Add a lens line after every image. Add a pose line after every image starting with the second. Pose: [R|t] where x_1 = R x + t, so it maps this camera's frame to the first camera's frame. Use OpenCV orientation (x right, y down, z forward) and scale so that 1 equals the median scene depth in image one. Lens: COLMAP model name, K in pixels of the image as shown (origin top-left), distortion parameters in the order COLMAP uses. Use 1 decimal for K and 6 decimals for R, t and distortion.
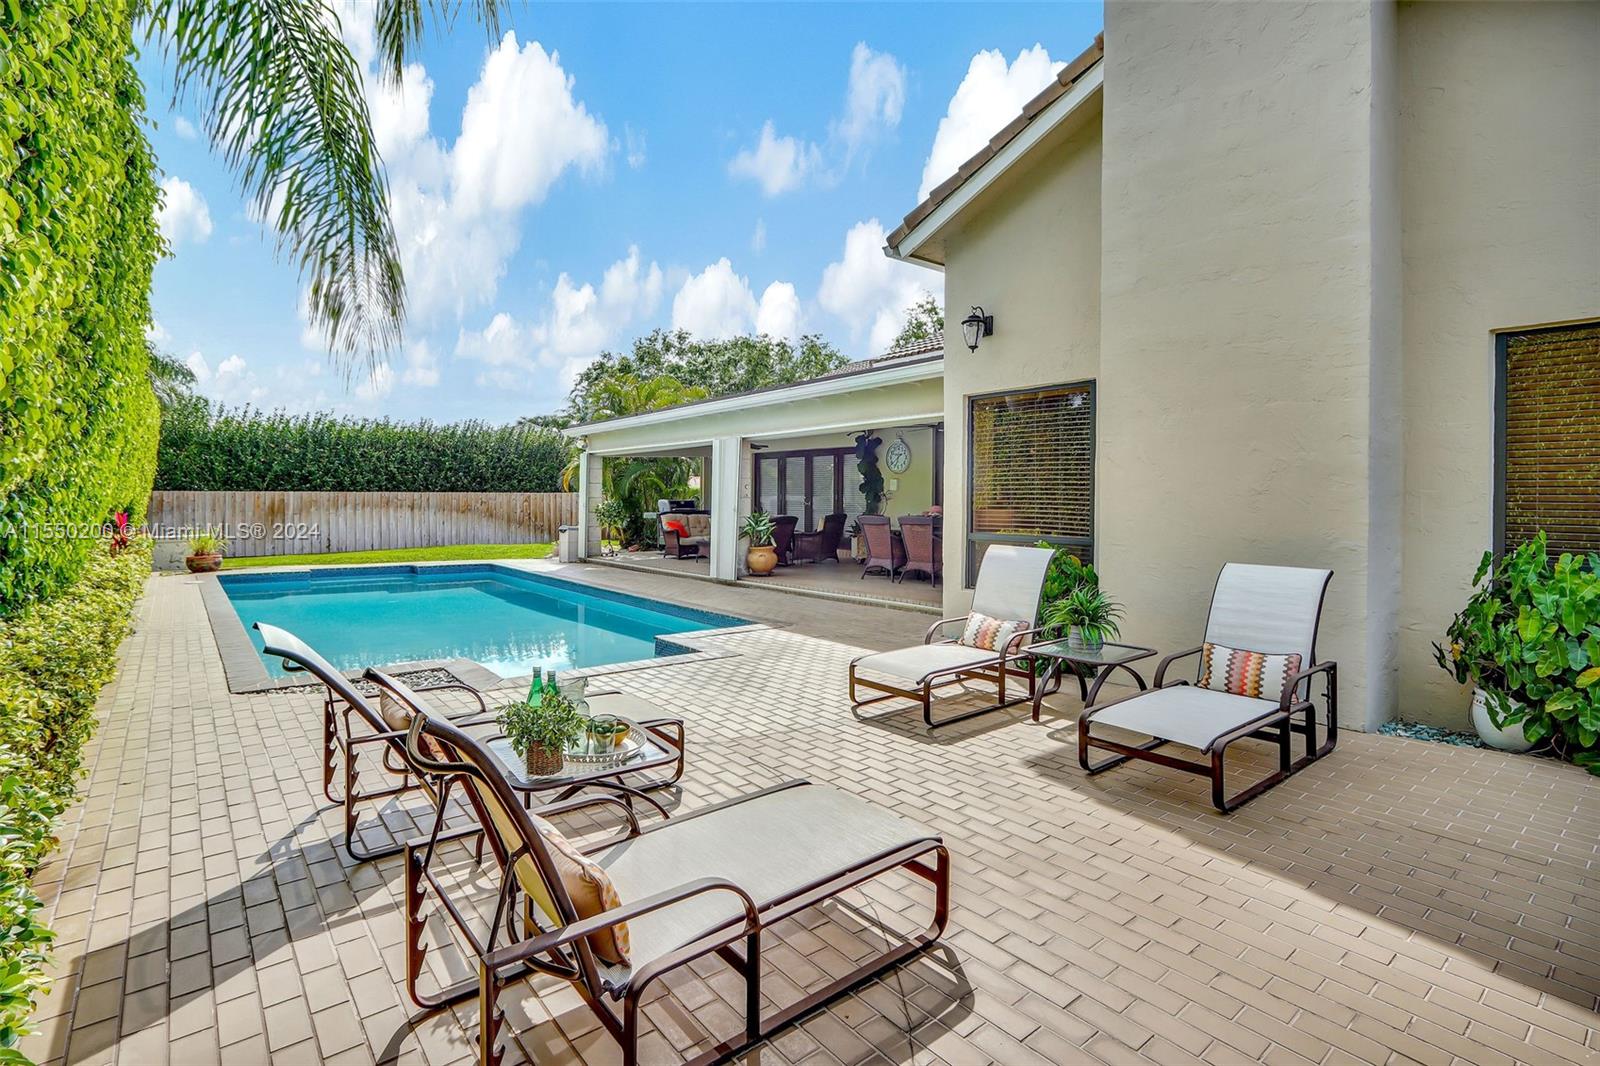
lens RADIAL K [[762.9, 0, 791.5], [0, 762.9, 487.8], [0, 0, 1]] dist [-0.002321, 0.000331]
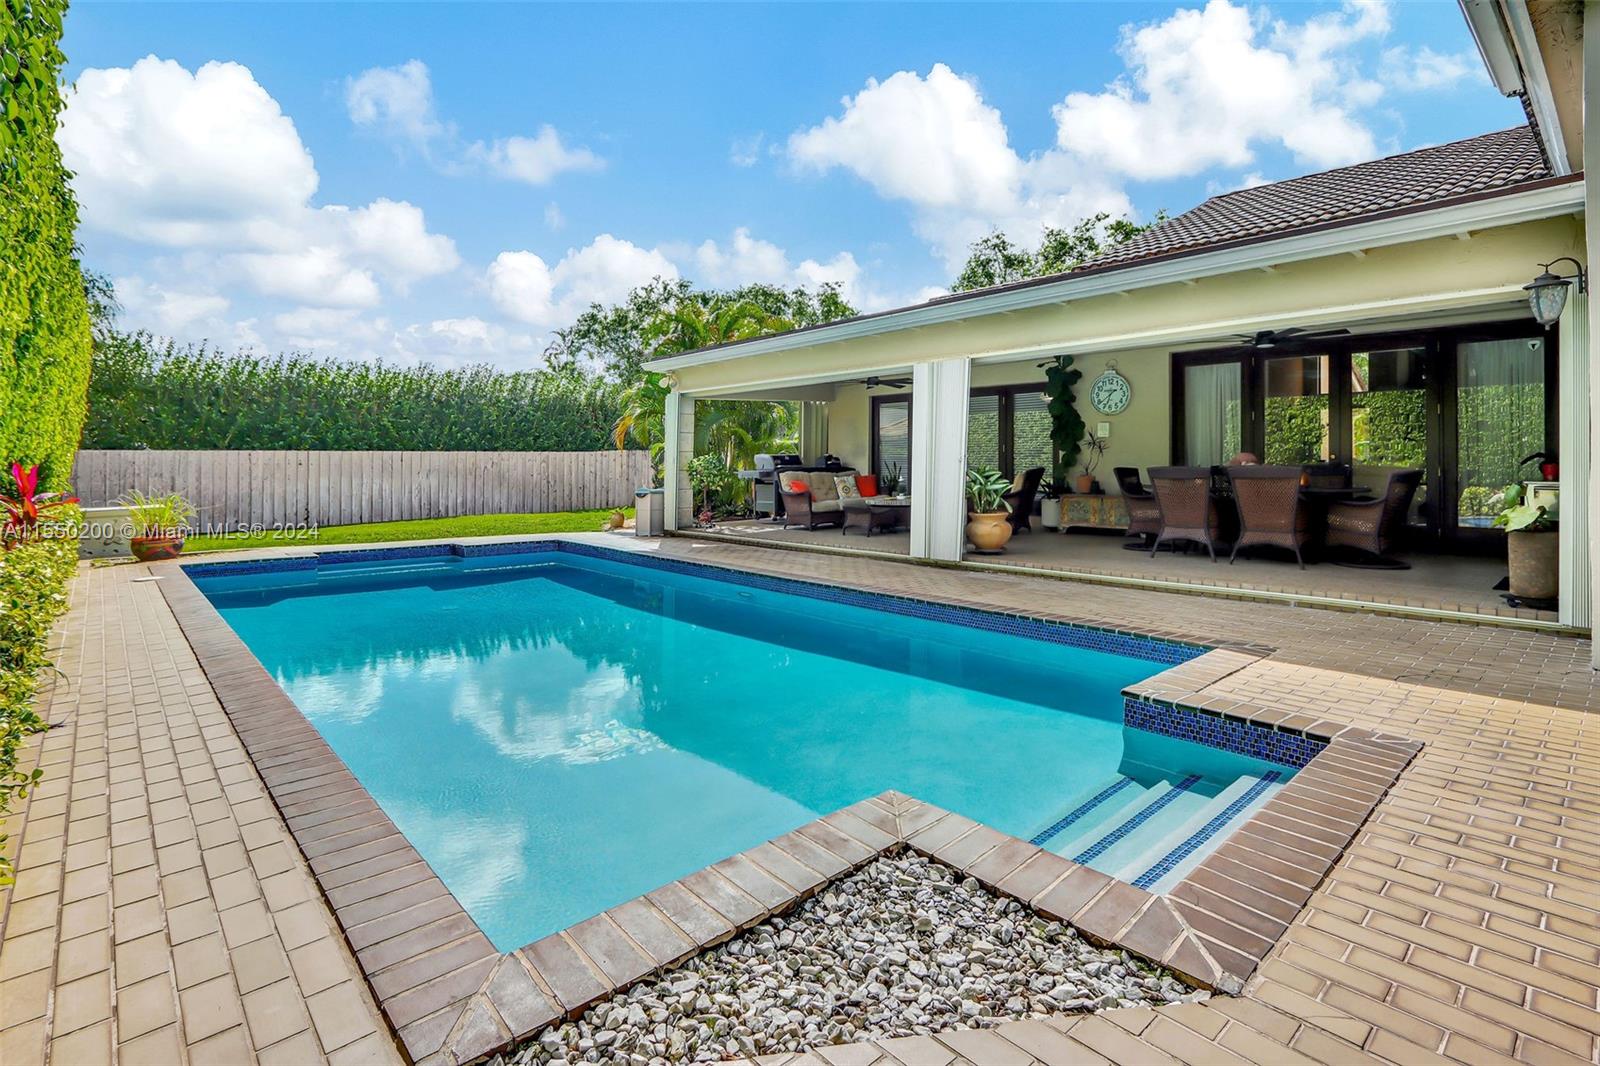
lens RADIAL K [[762.9, 0, 799.6], [0, 762.9, 438.7], [0, 0, 1]] dist [-0.002321, 0.000331]
pose [[0.997960, -0.005379, 0.063613, -0.149008], [0.006543, 0.999815, -0.018103, 0.011292], [-0.063504, 0.018483, 0.997810, 0.173066]]
